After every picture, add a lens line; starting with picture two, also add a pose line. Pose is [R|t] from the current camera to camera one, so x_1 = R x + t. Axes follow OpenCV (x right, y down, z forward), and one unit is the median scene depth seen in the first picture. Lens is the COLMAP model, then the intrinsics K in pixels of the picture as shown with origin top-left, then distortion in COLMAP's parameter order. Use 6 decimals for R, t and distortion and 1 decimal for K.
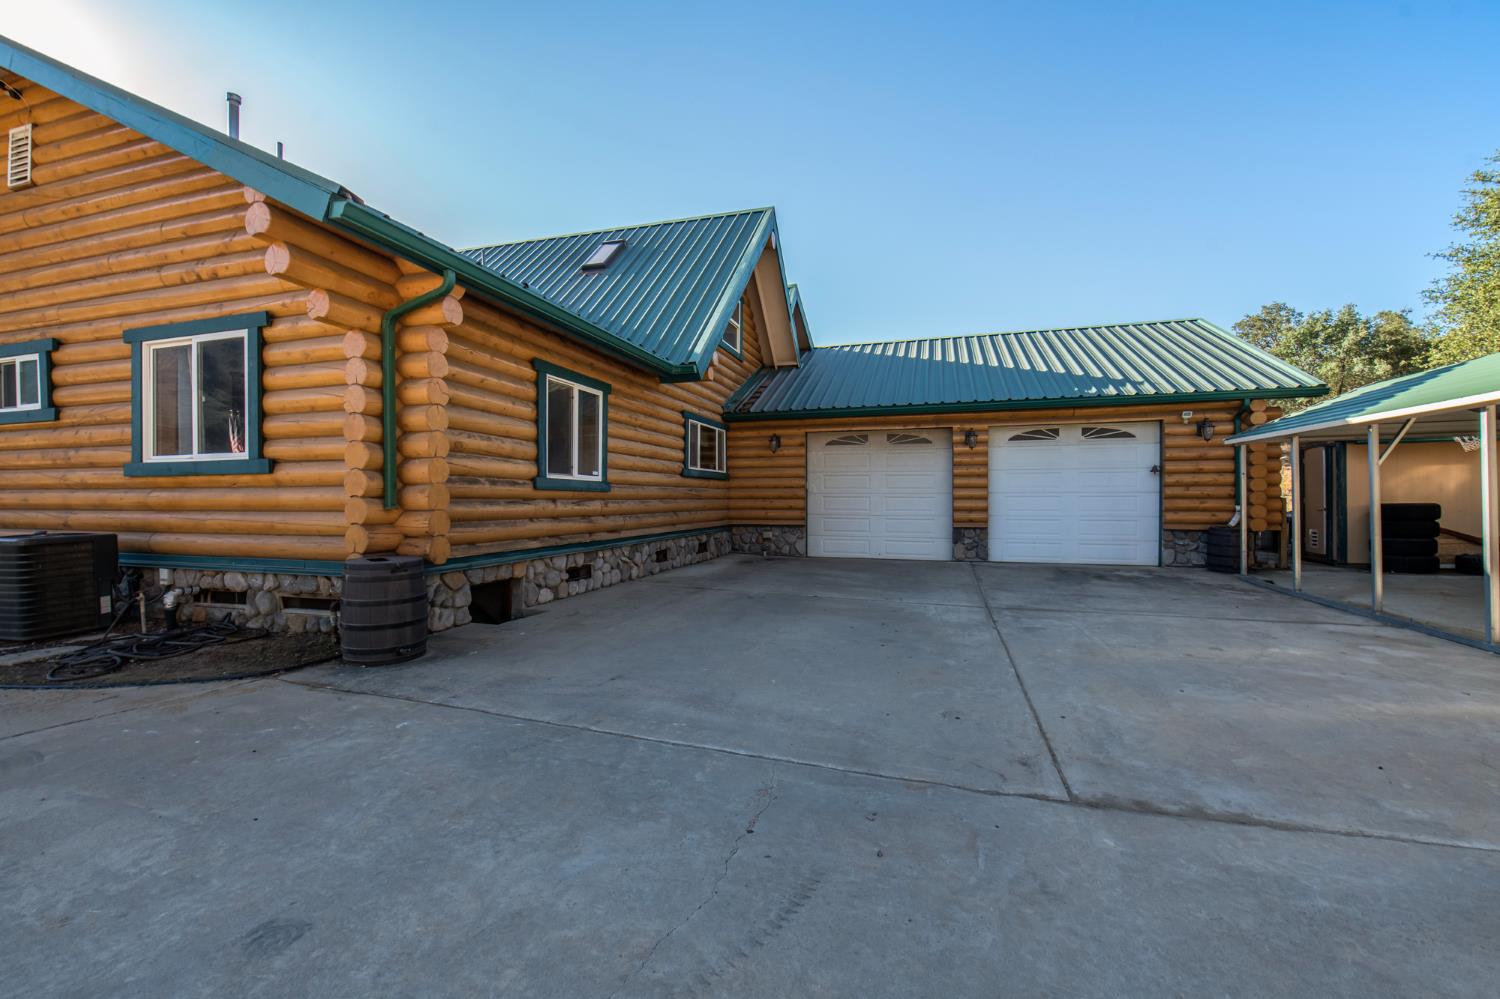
lens RADIAL K [[634.1, 0, 750.0], [0, 634.1, 499.5], [0, 0, 1]] dist [-0.018079, -0.000066]
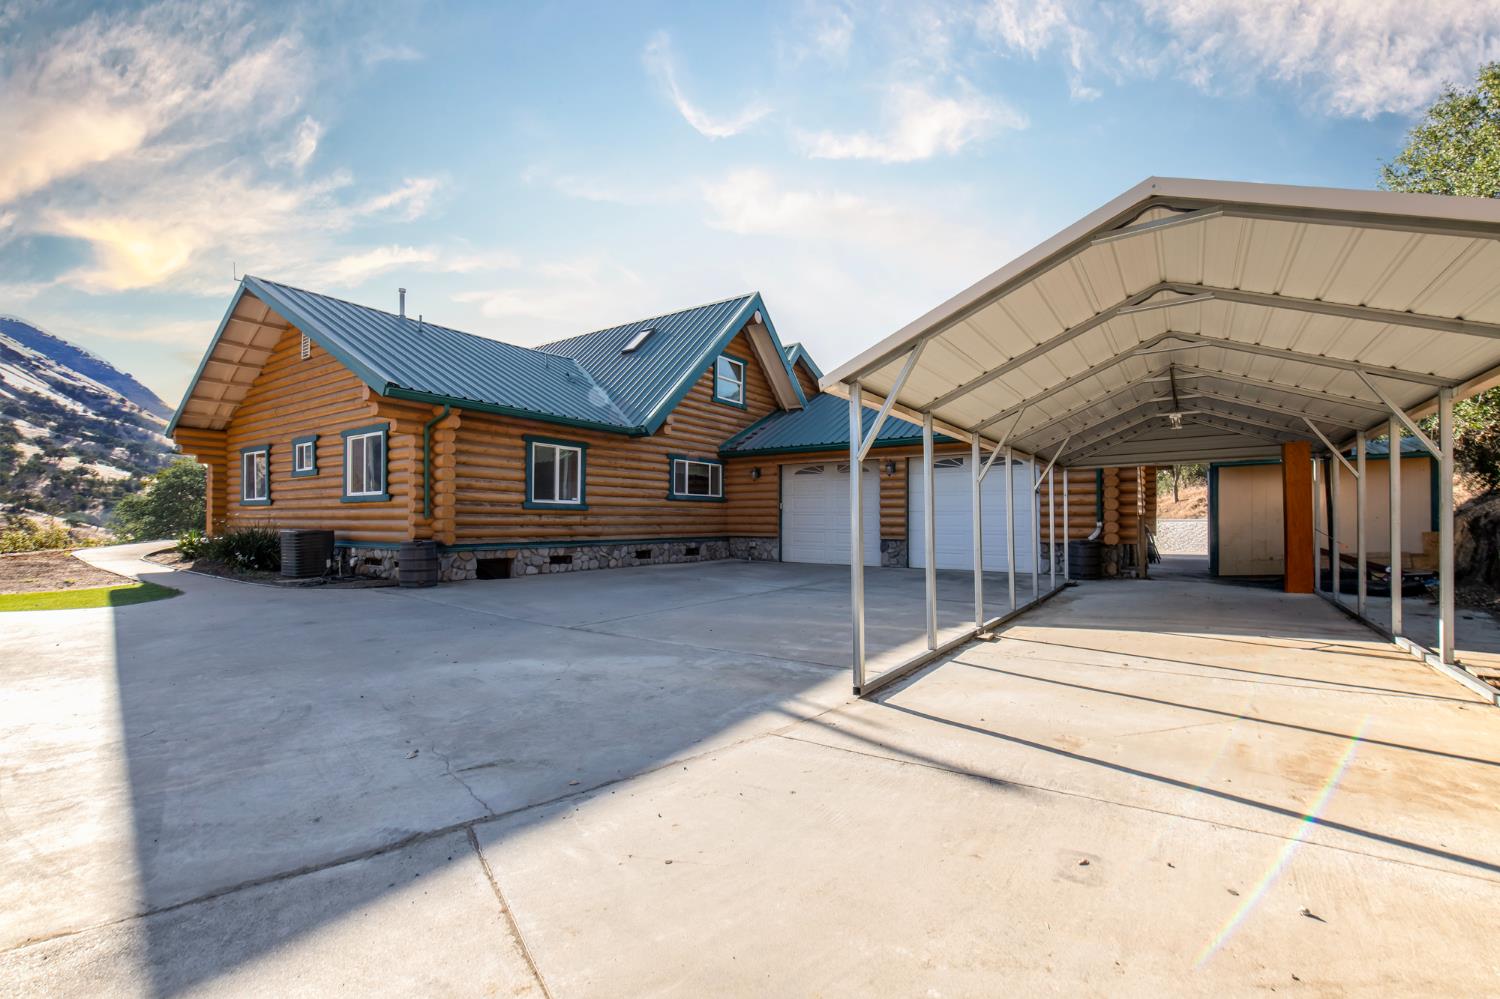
lens RADIAL K [[635.3, 0, 720.5], [0, 635.3, 507.2], [0, 0, 1]] dist [-0.016483, -0.000002]
pose [[0.943999, -0.003374, -0.329930, 0.672904], [-0.003653, 0.999780, -0.020675, 0.012610], [0.329927, 0.020722, 0.943779, -0.426290]]
